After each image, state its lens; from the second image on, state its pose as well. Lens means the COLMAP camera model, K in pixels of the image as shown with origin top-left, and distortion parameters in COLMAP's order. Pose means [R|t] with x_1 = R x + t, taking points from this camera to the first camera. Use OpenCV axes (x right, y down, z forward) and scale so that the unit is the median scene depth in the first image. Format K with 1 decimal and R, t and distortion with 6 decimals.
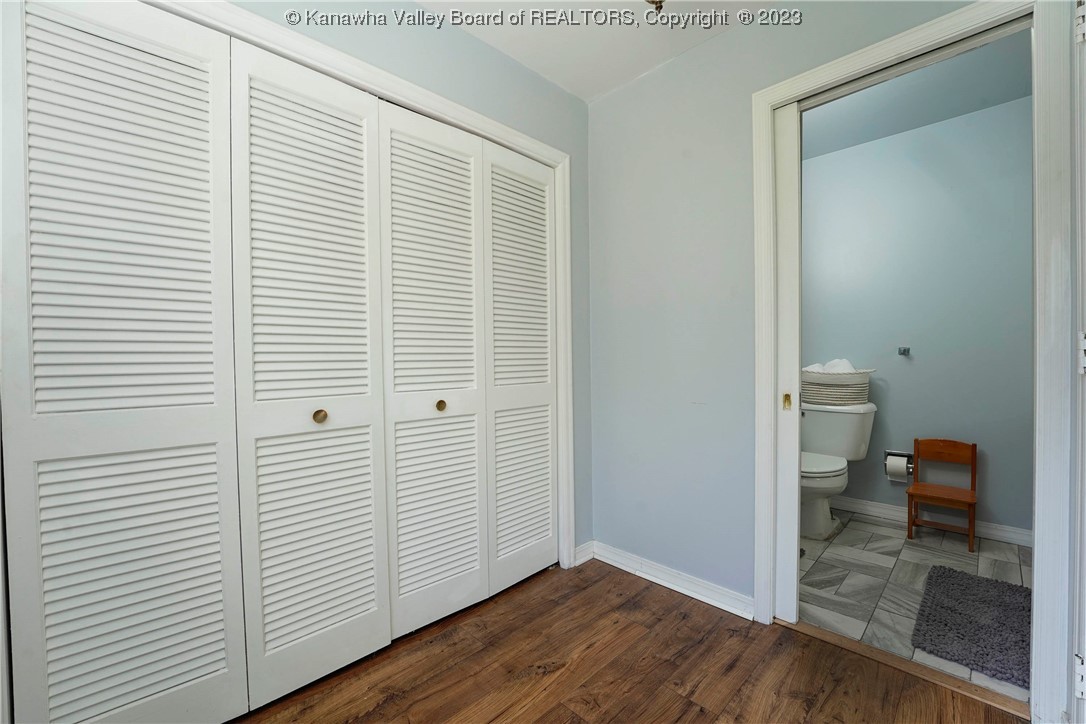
lens RADIAL K [[442.2, 0, 546.4], [0, 442.2, 364.5], [0, 0, 1]] dist [-0.024436, 0.002734]
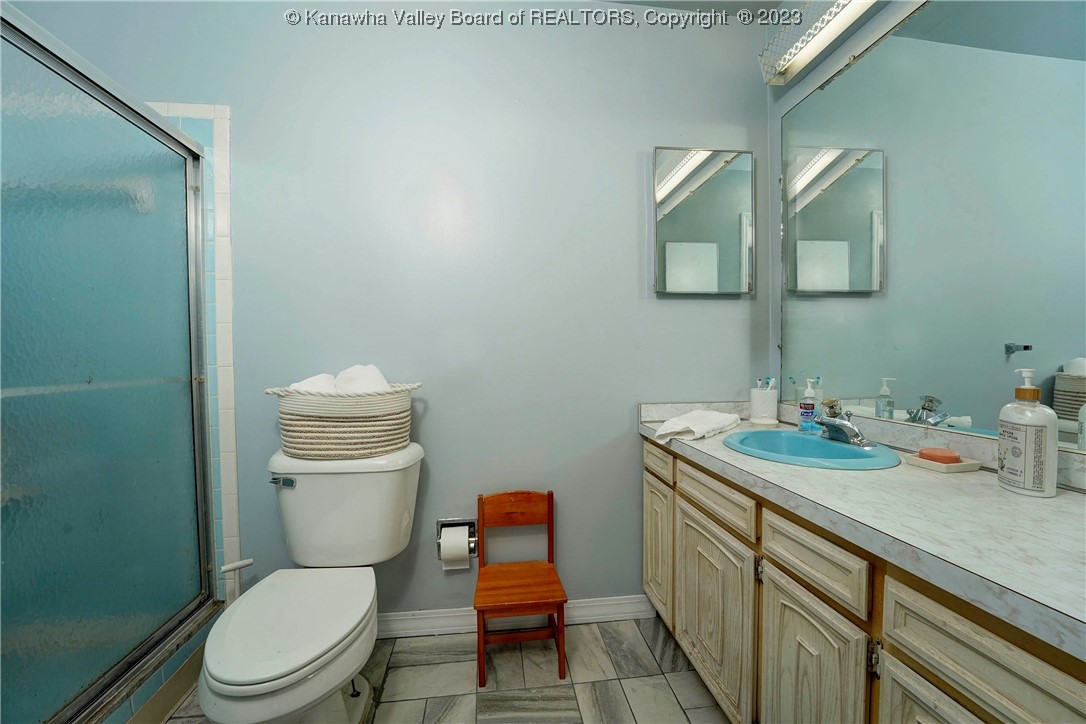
lens RADIAL K [[442.2, 0, 544.5], [0, 442.2, 368.3], [0, 0, 1]] dist [-0.024436, 0.002734]
pose [[0.604360, -0.009255, 0.796657, 0.404678], [0.019619, 0.999802, -0.003269, -0.003318], [-0.796469, 0.017605, 0.604422, 0.538109]]
